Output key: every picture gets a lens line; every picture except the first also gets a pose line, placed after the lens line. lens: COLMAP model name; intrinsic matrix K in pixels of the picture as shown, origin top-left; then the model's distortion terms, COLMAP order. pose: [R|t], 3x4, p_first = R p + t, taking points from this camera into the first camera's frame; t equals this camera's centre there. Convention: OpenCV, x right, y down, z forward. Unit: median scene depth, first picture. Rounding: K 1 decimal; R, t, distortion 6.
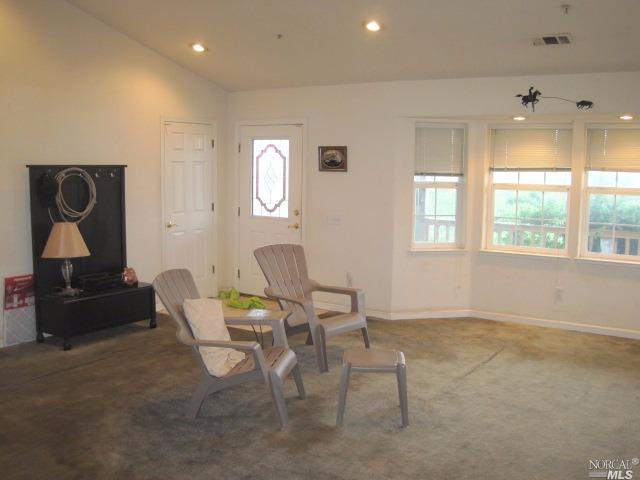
lens RADIAL K [[668.0, 0, 326.3], [0, 668.0, 229.6], [0, 0, 1]] dist [-0.115327, 0.000000]
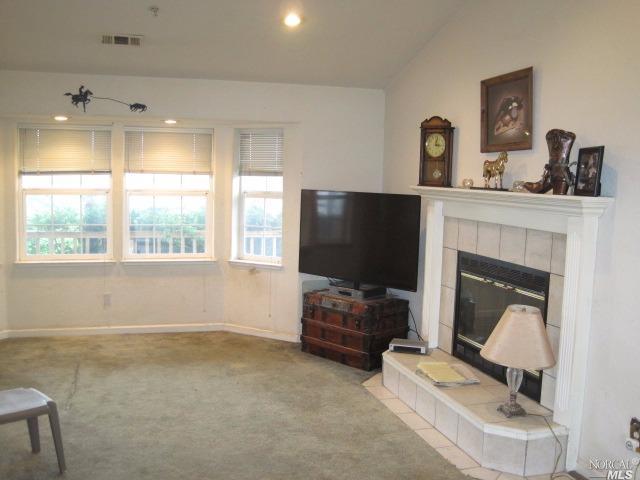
lens RADIAL K [[668.0, 0, 318.7], [0, 668.0, 241.4], [0, 0, 1]] dist [-0.115327, 0.000000]
pose [[0.652768, -0.075421, 0.753794, -0.190402], [0.061782, 0.997017, 0.046256, -0.015358], [-0.755035, 0.016377, 0.655480, 0.124333]]
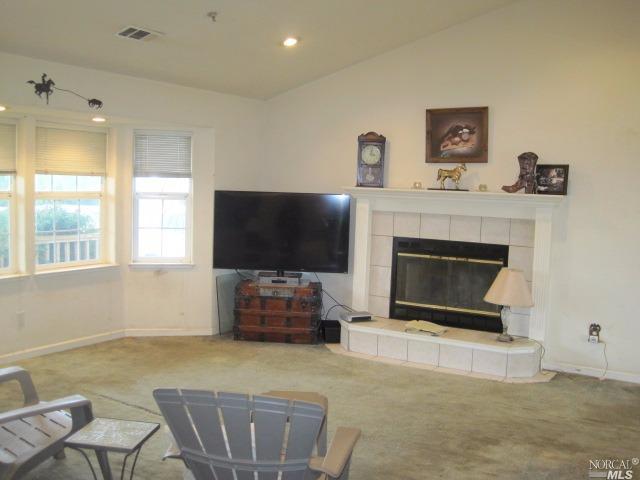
lens RADIAL K [[668.0, 0, 316.6], [0, 668.0, 240.2], [0, 0, 1]] dist [-0.115327, 0.000000]
pose [[-0.027641, -0.098636, 0.994740, -0.525050], [0.070002, 0.992486, 0.100358, -0.066284], [-0.997164, 0.072407, -0.020528, 0.680756]]
